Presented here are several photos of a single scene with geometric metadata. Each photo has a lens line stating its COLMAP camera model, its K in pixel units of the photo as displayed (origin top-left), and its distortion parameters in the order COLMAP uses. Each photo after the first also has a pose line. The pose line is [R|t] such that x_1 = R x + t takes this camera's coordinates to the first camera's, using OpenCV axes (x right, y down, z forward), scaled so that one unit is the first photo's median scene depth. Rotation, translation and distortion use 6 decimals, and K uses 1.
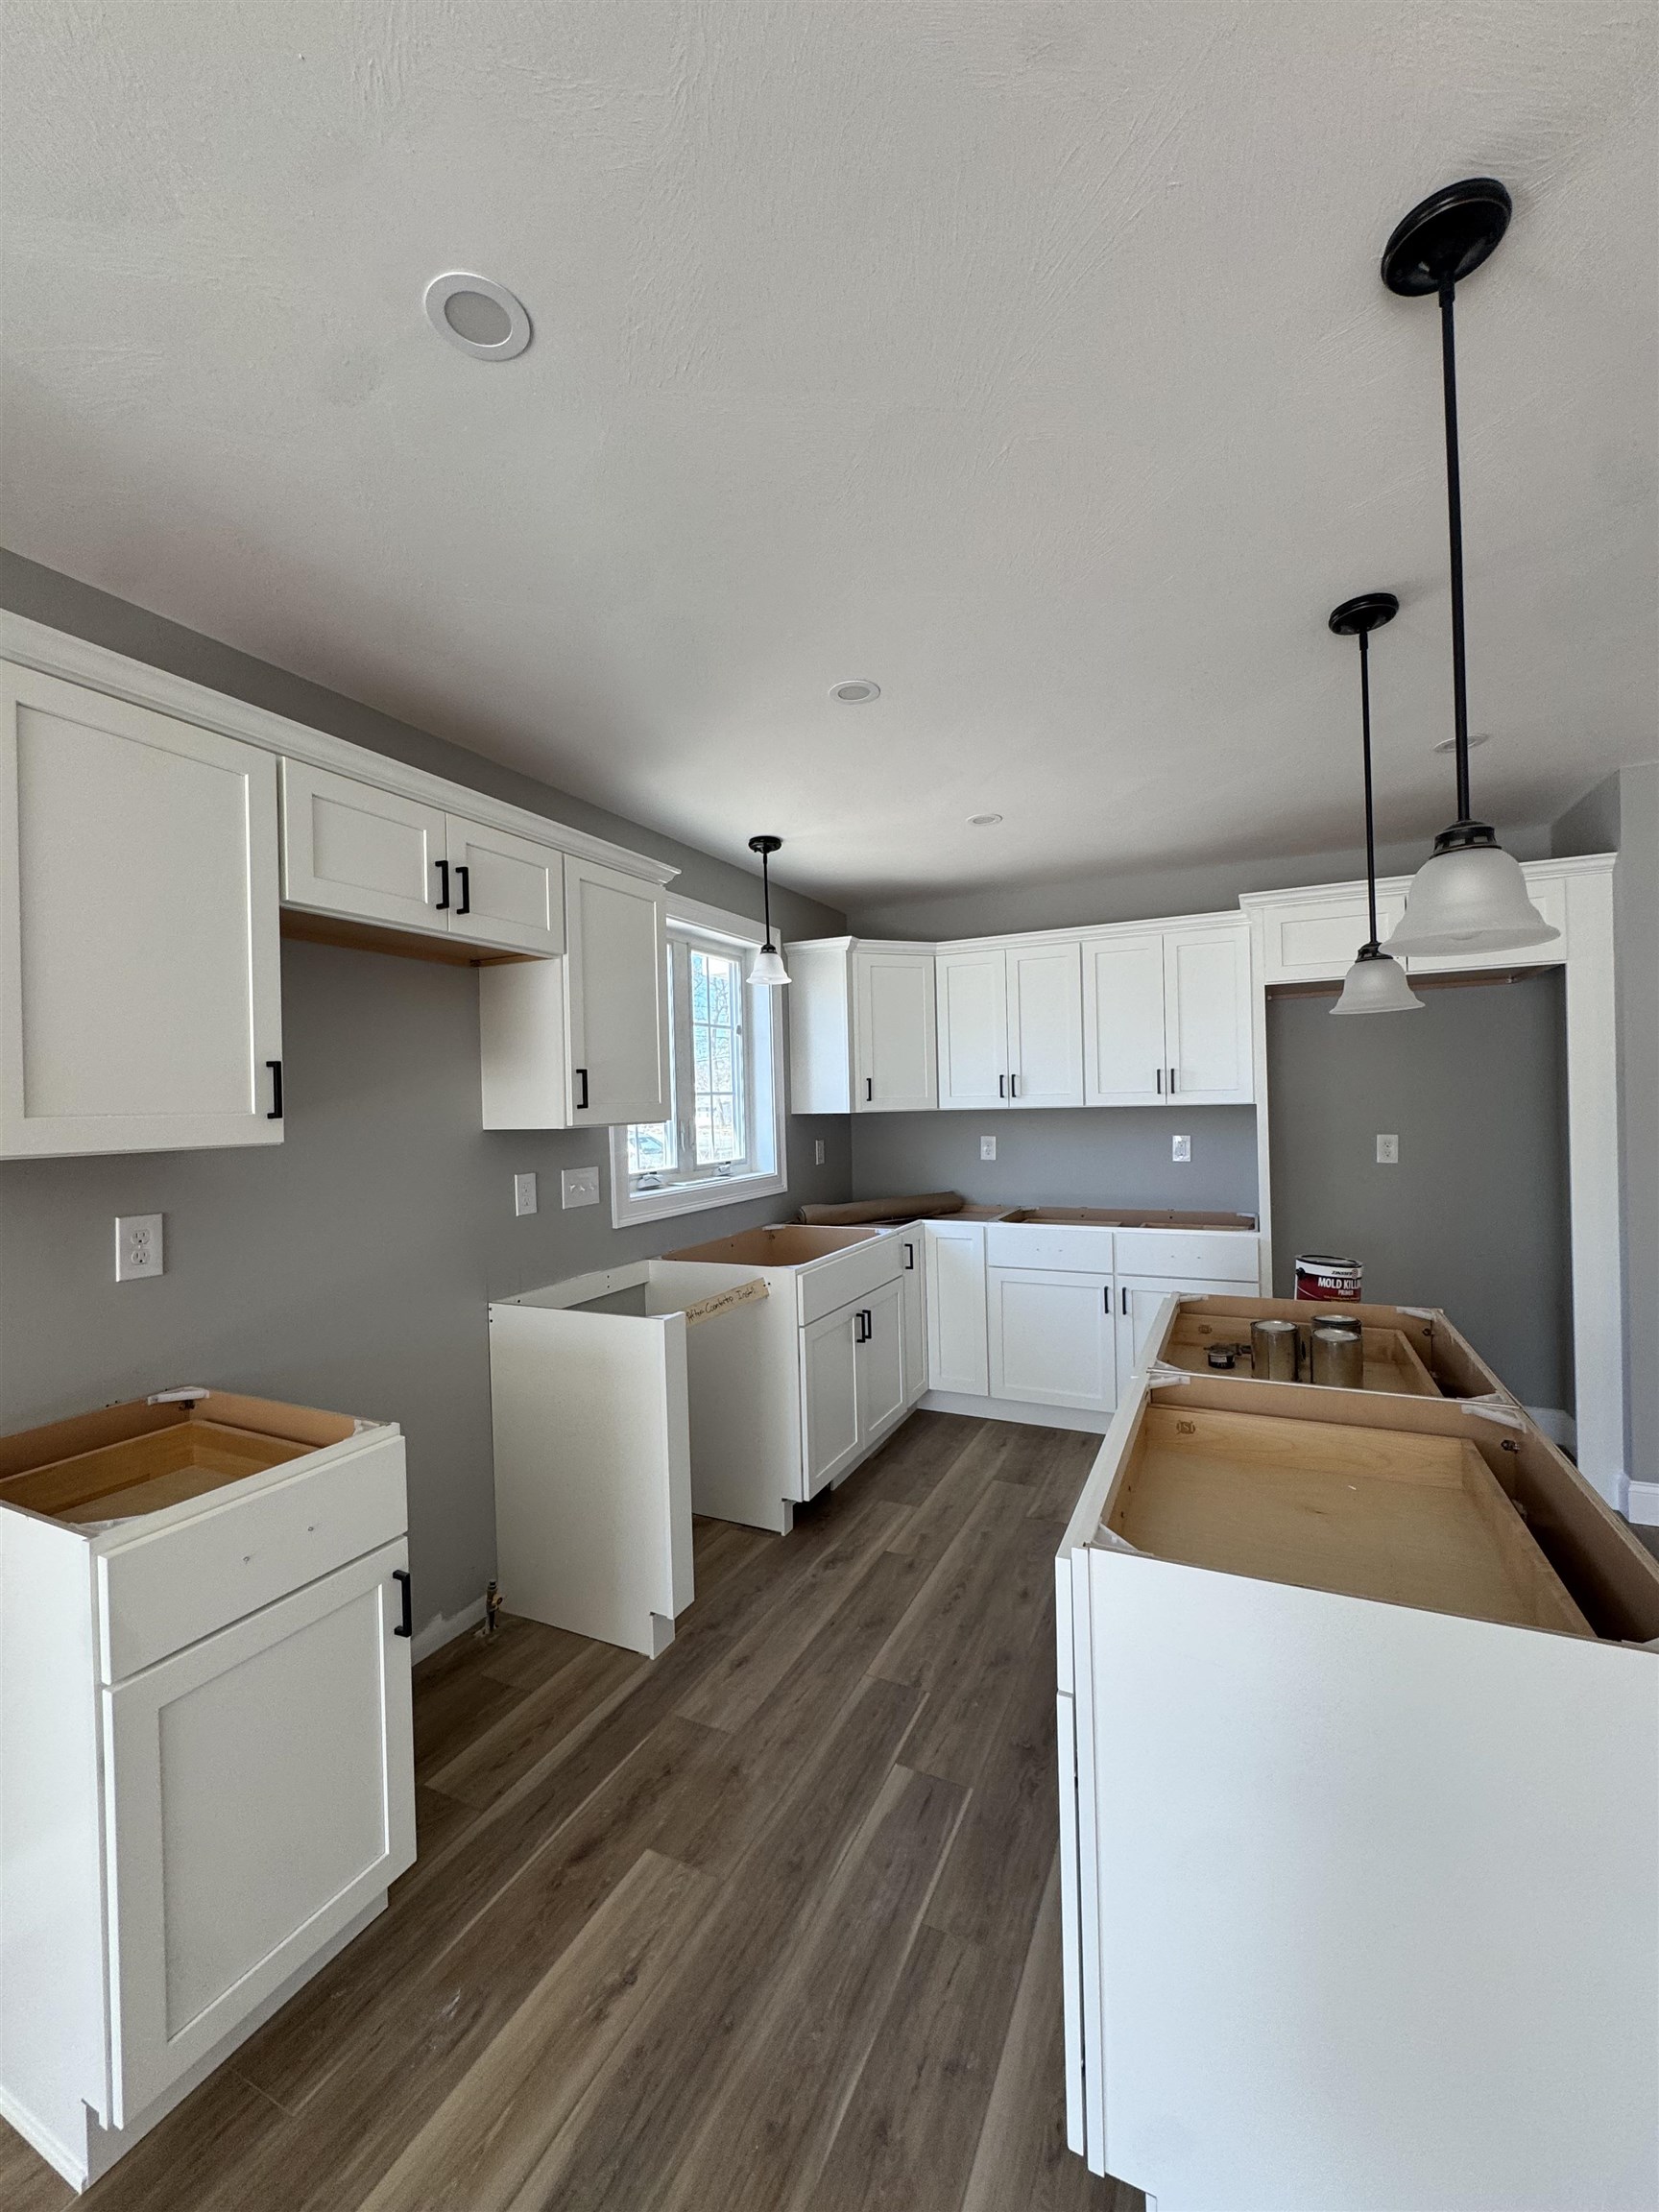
lens RADIAL K [[886.4, 0, 838.5], [0, 886.4, 1106.0], [0, 0, 1]] dist [-0.002270, 0.001098]
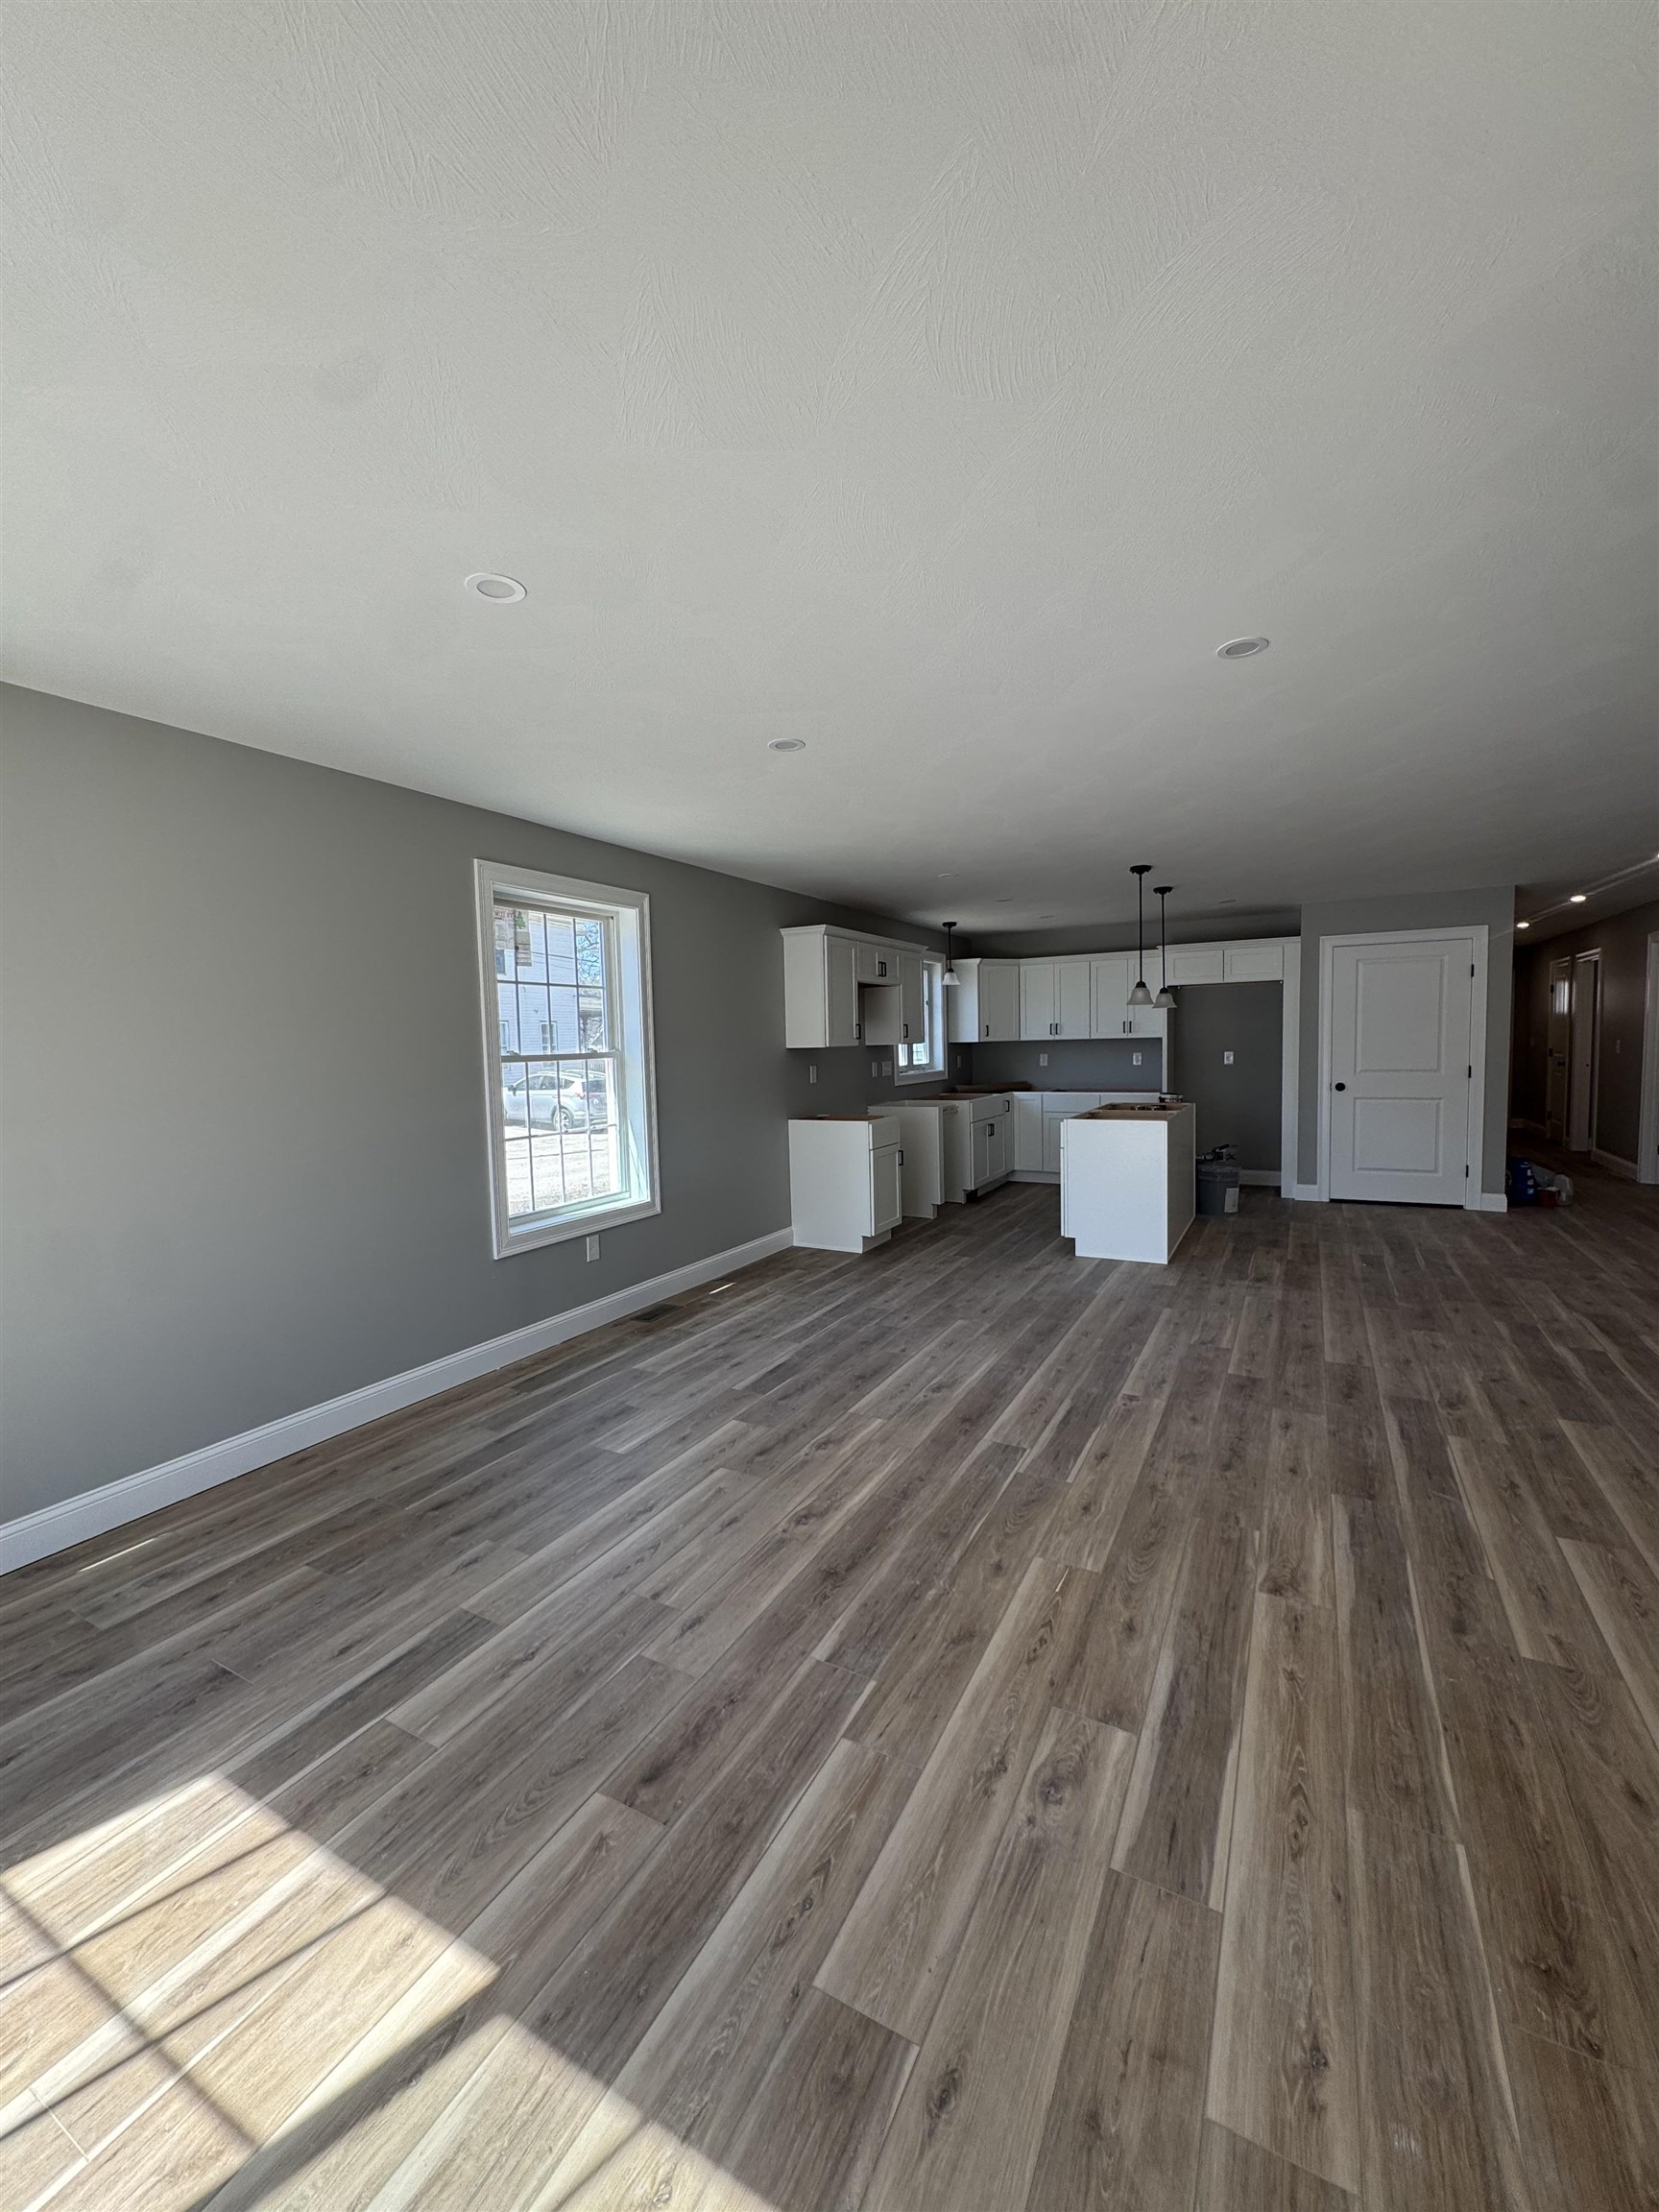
lens RADIAL K [[886.4, 0, 813.9], [0, 886.4, 1101.5], [0, 0, 1]] dist [-0.002270, 0.001098]
pose [[0.997554, 0.009149, -0.069297, -0.250245], [-0.004646, 0.997883, 0.064867, 0.016099], [0.069744, -0.064387, 0.995485, -1.245565]]
